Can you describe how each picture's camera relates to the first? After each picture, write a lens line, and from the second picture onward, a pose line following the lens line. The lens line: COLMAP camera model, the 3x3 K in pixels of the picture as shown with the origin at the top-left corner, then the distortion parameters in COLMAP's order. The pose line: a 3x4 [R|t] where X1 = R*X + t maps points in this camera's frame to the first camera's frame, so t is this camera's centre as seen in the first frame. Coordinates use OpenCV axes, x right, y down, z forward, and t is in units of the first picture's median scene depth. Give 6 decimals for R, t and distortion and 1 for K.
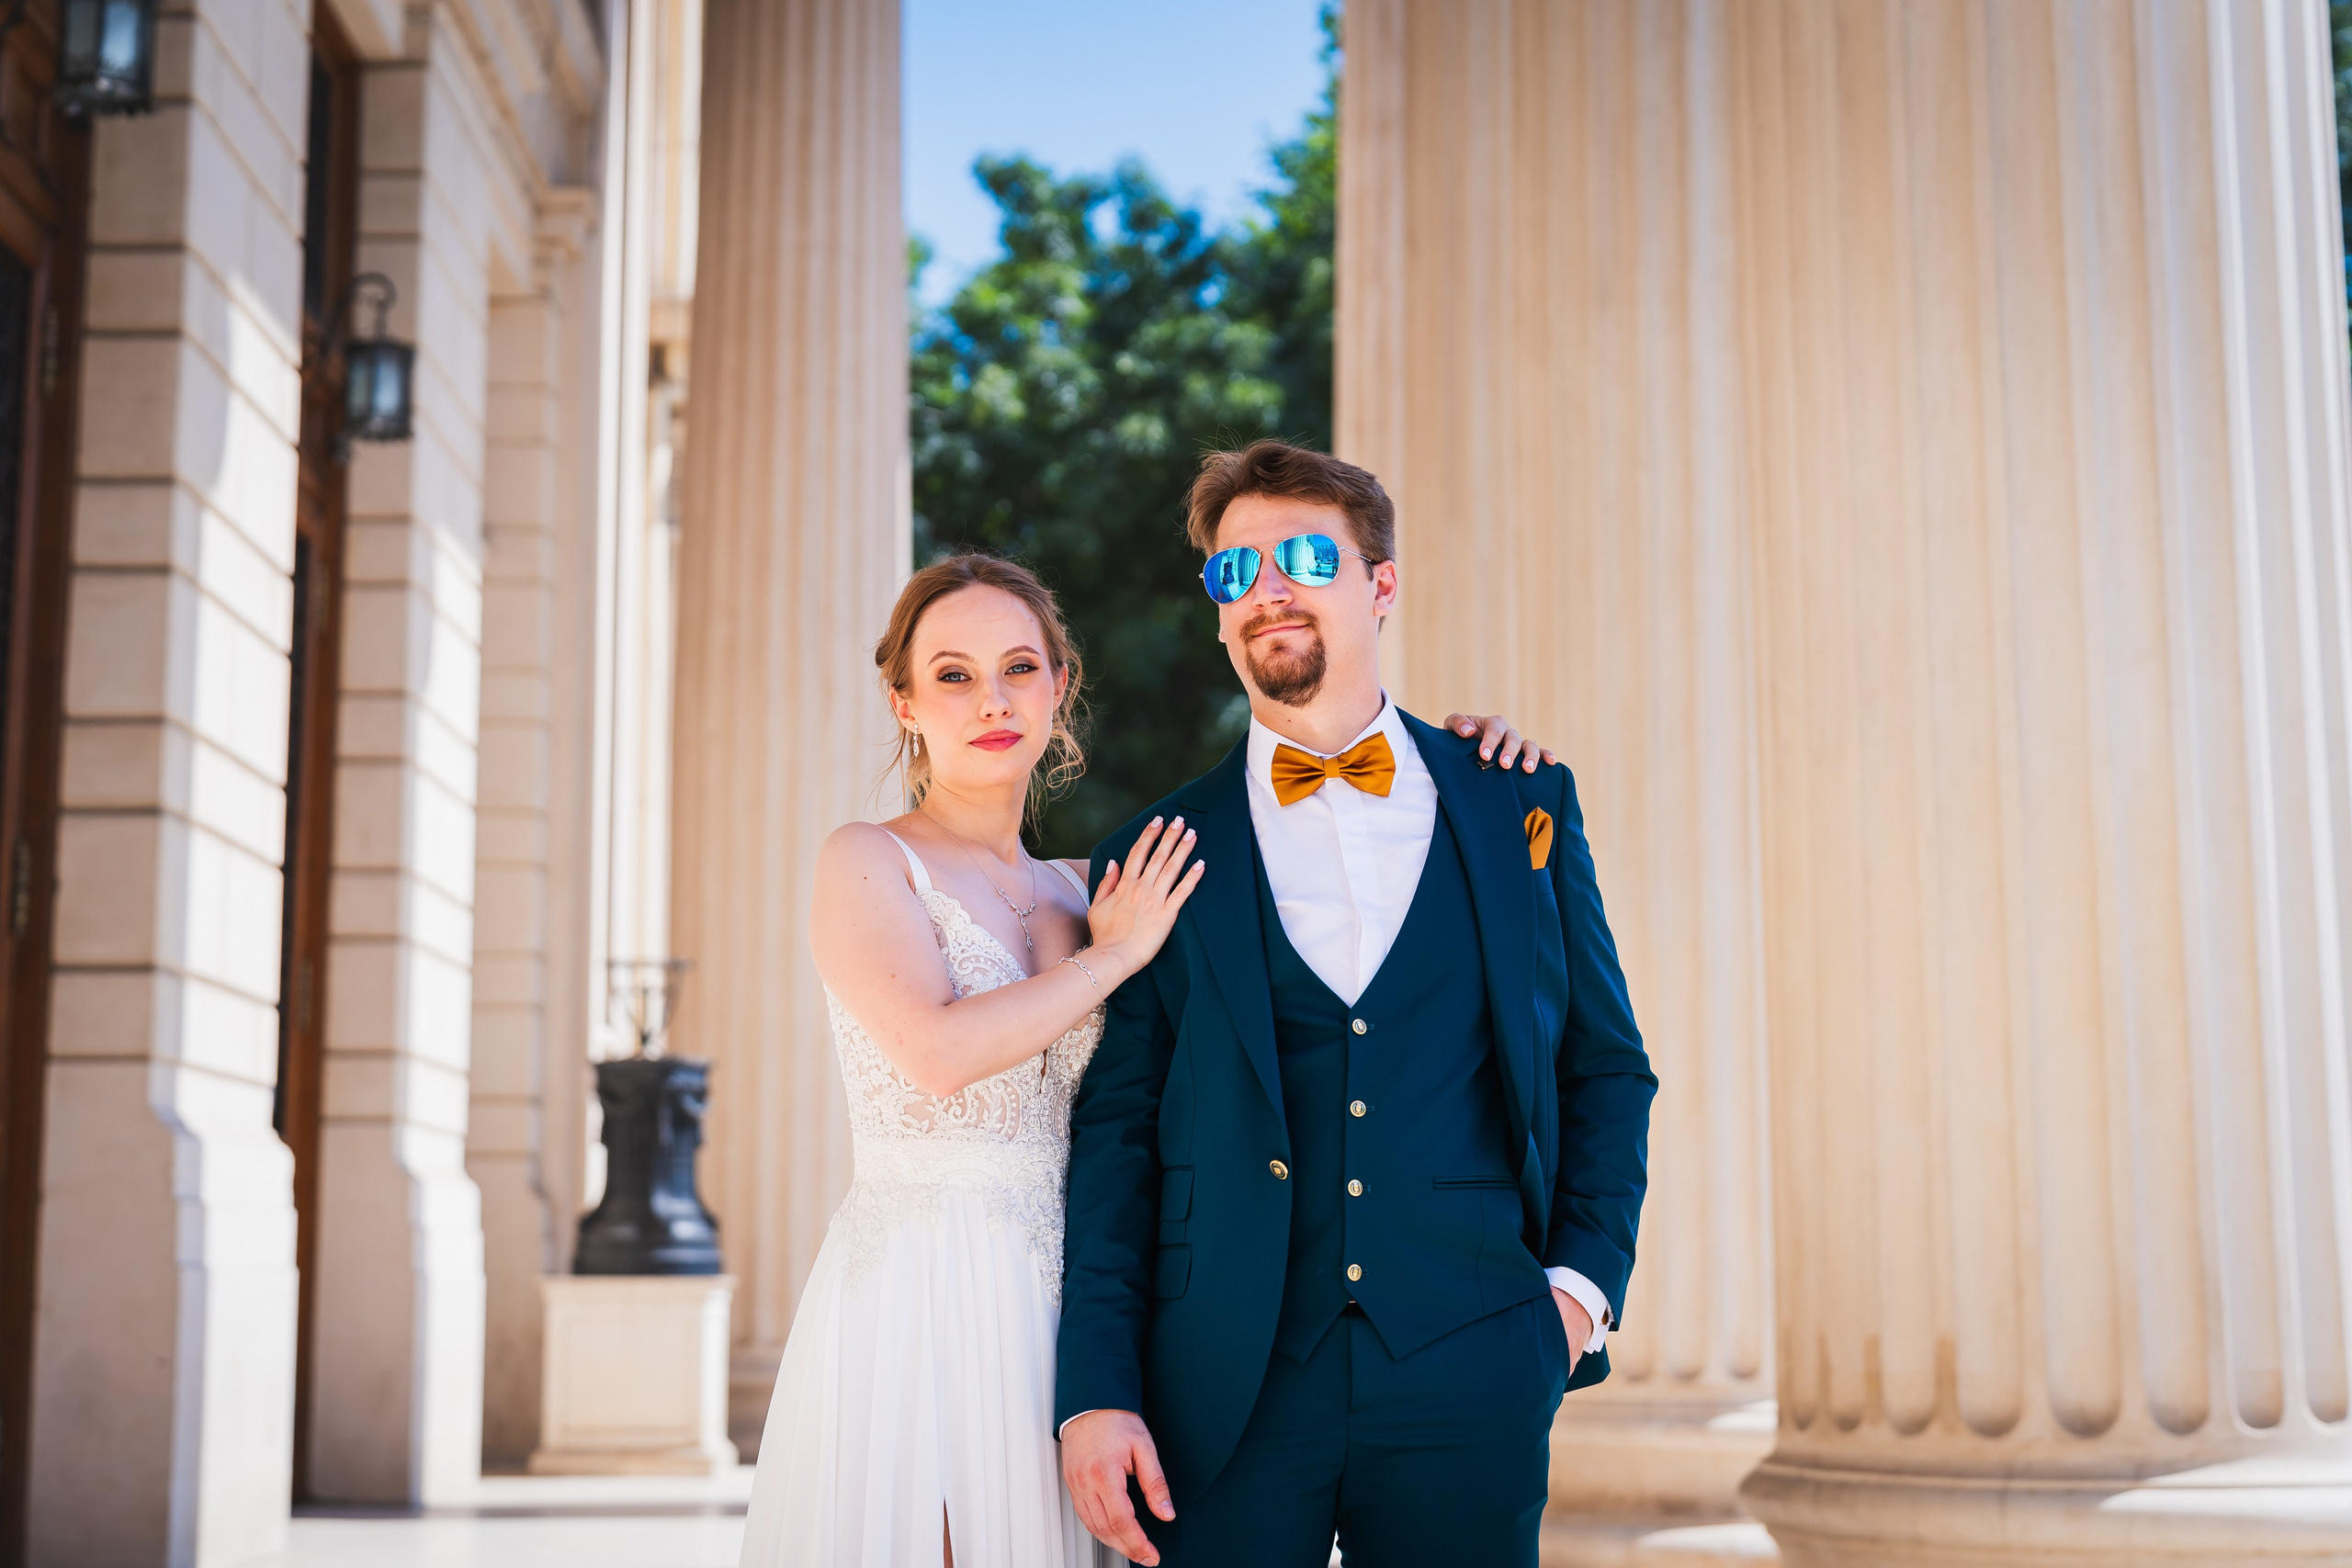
lens RADIAL K [[3485.6, 0, 1184.9], [0, 3485.6, 750.2], [0, 0, 1]] dist [0.002329, 0.038325]
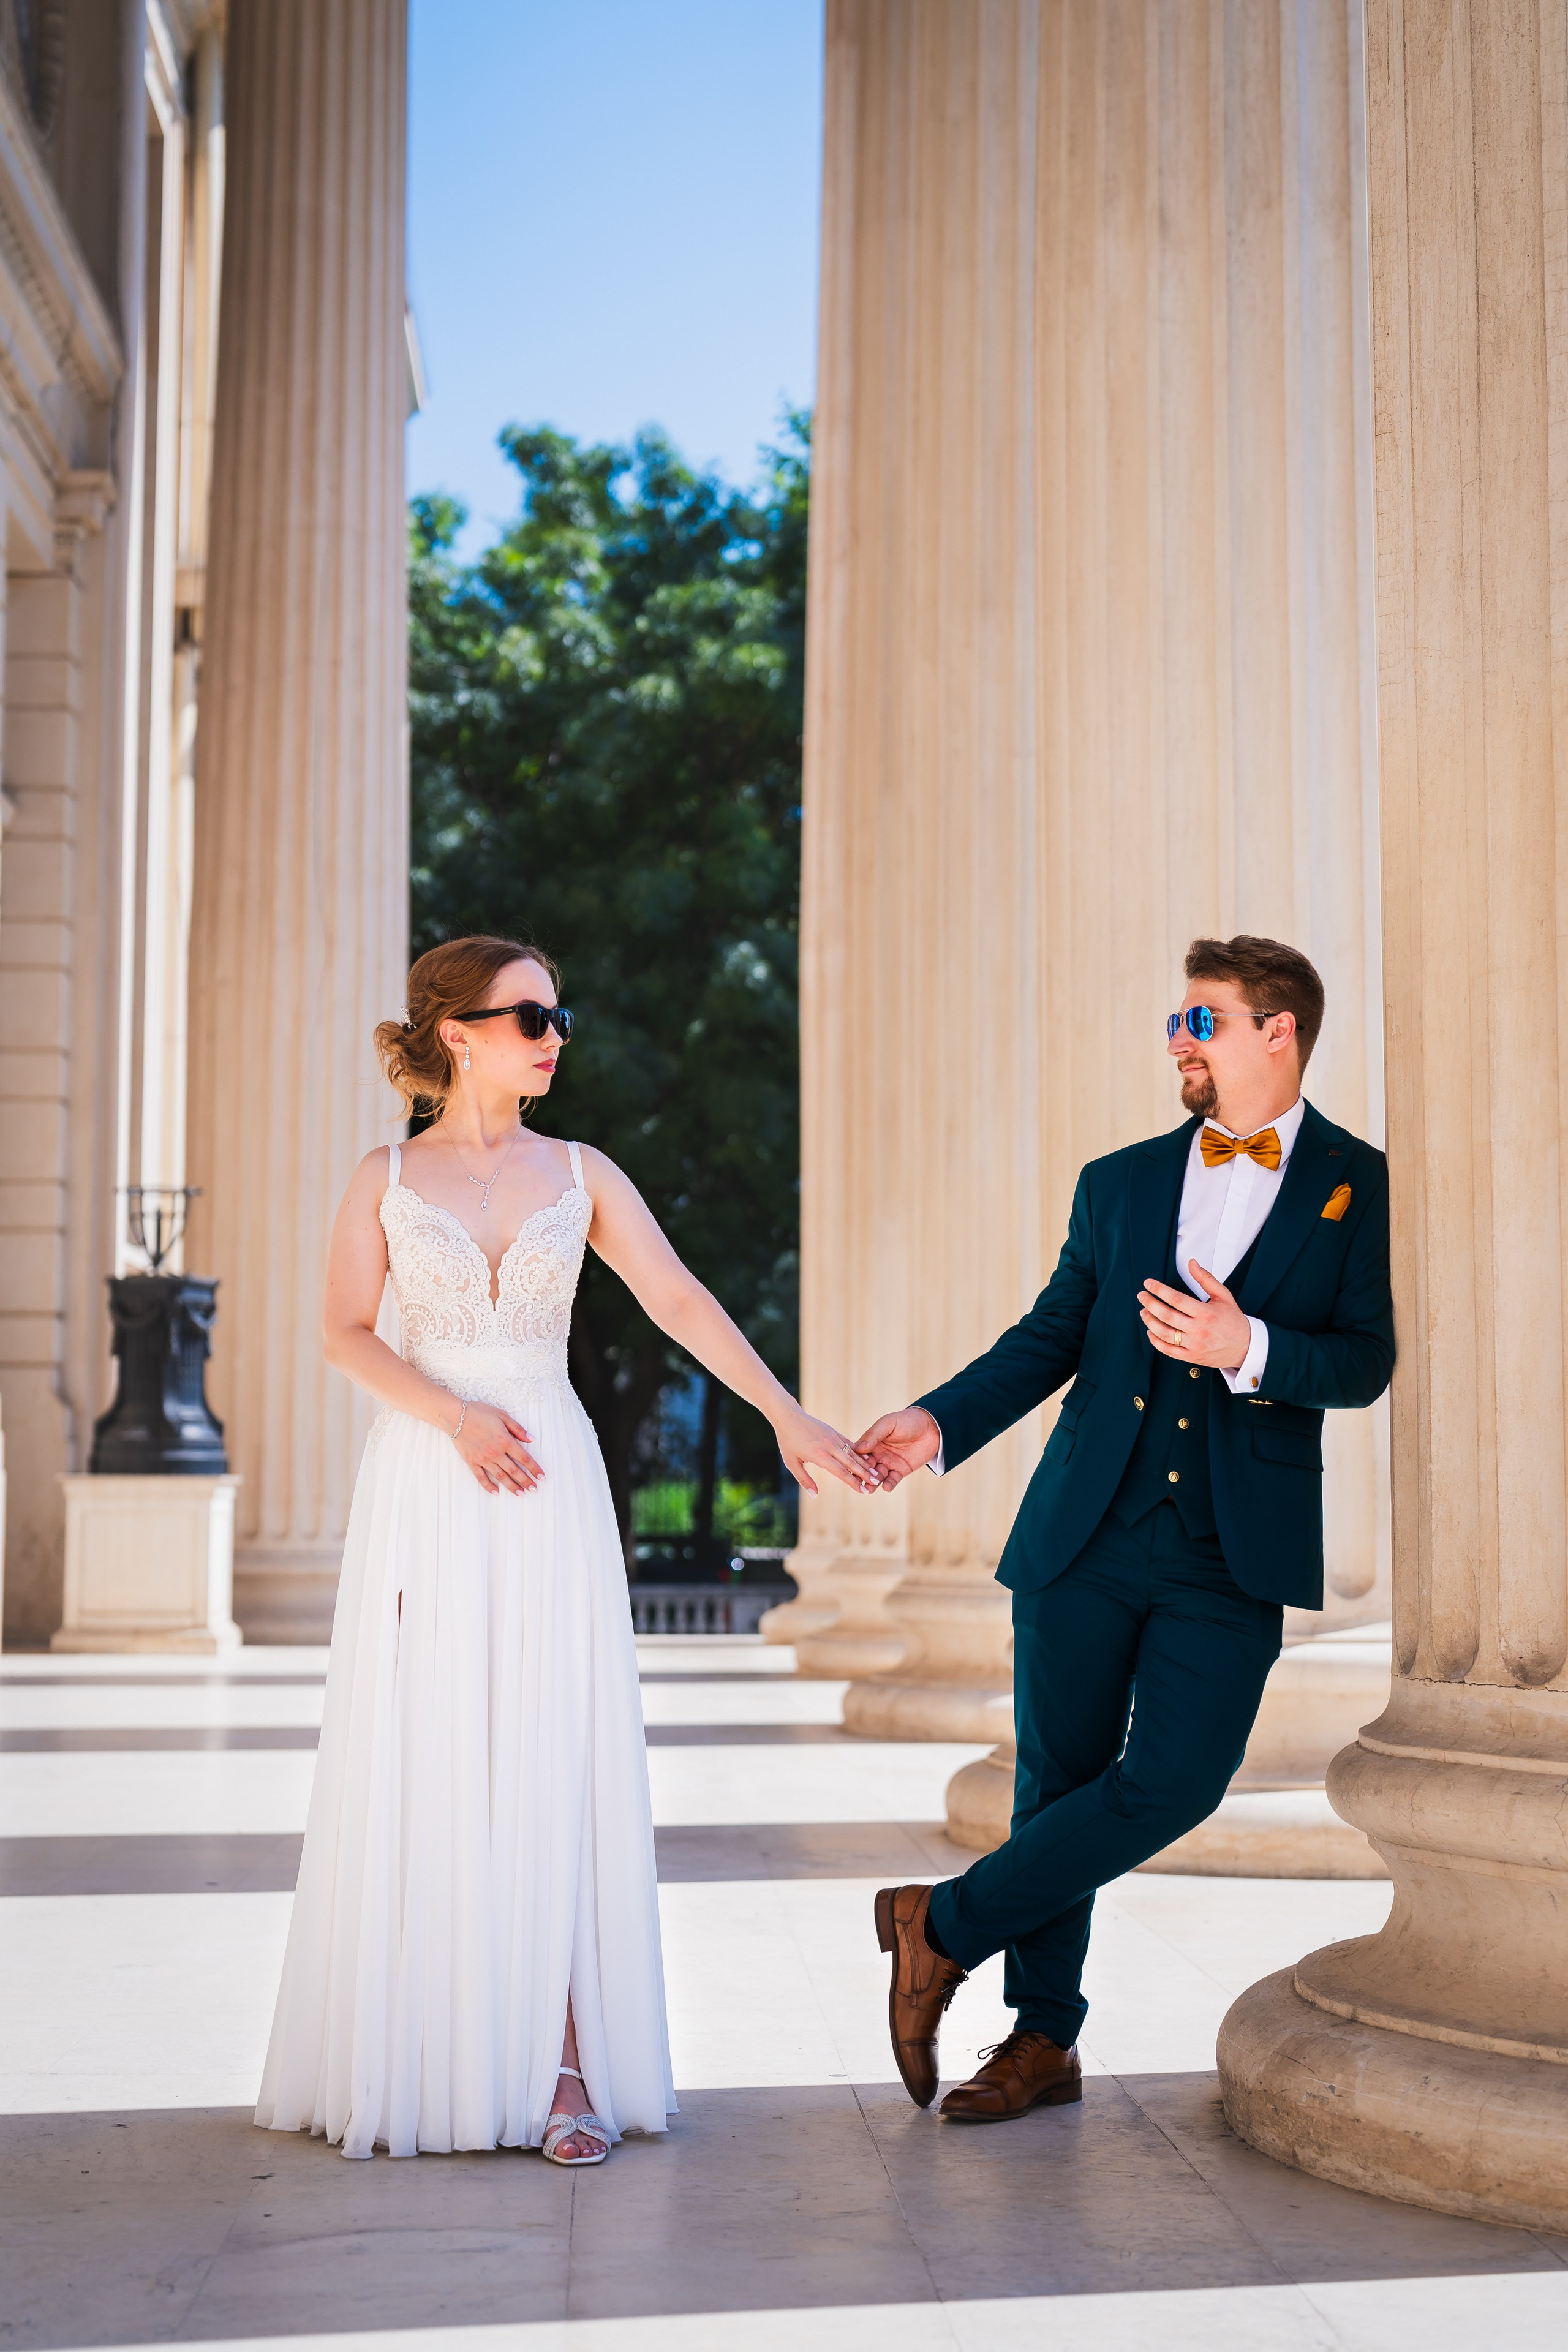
lens RADIAL K [[3359.6, 0, 784.0], [0, 3359.6, 1176.0], [0, 0, 1]] dist [0.014944, -0.003543]
pose [[0.999891, 0.007370, 0.012826, 0.031021], [-0.008090, 0.998340, 0.057019, -0.005709], [-0.012385, -0.057117, 0.998291, -0.061239]]
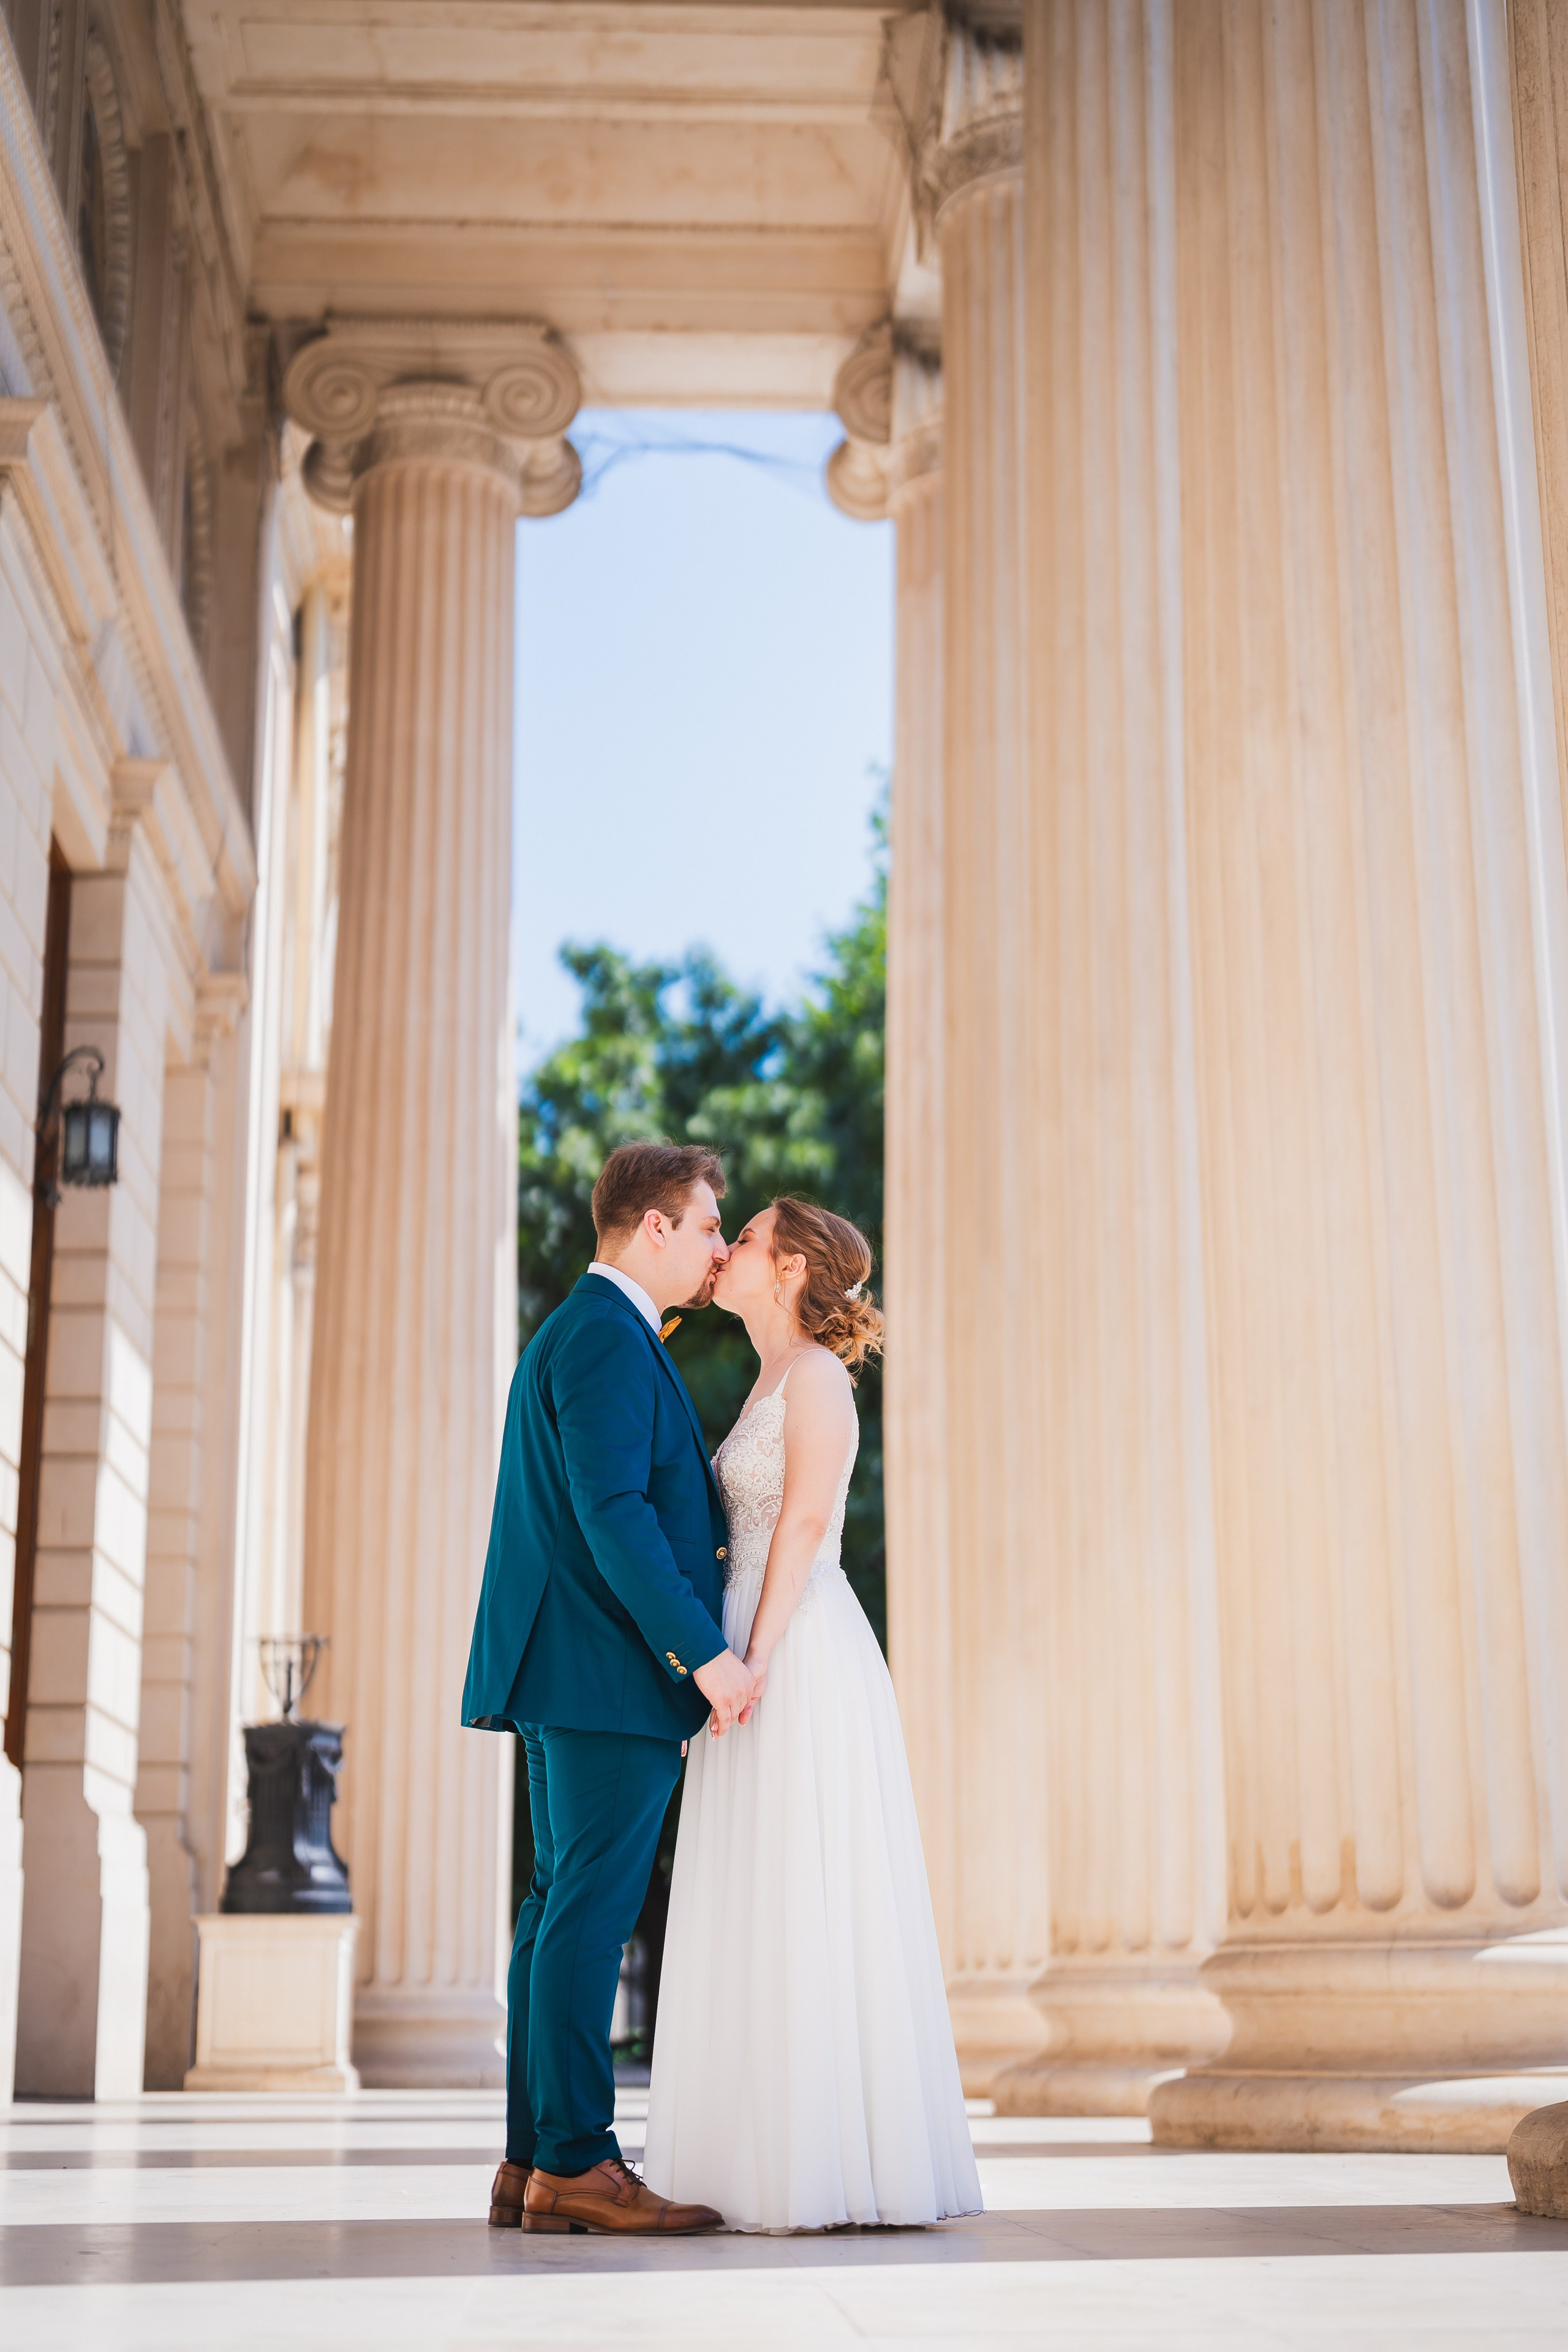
lens RADIAL K [[3359.6, 0, 784.0], [0, 3359.6, 1176.0], [0, 0, 1]] dist [0.014944, -0.003543]
pose [[0.999901, 0.001928, 0.013964, -0.007518], [-0.000562, 0.995268, -0.097168, 0.017406], [-0.014085, 0.097151, 0.995170, -0.133918]]
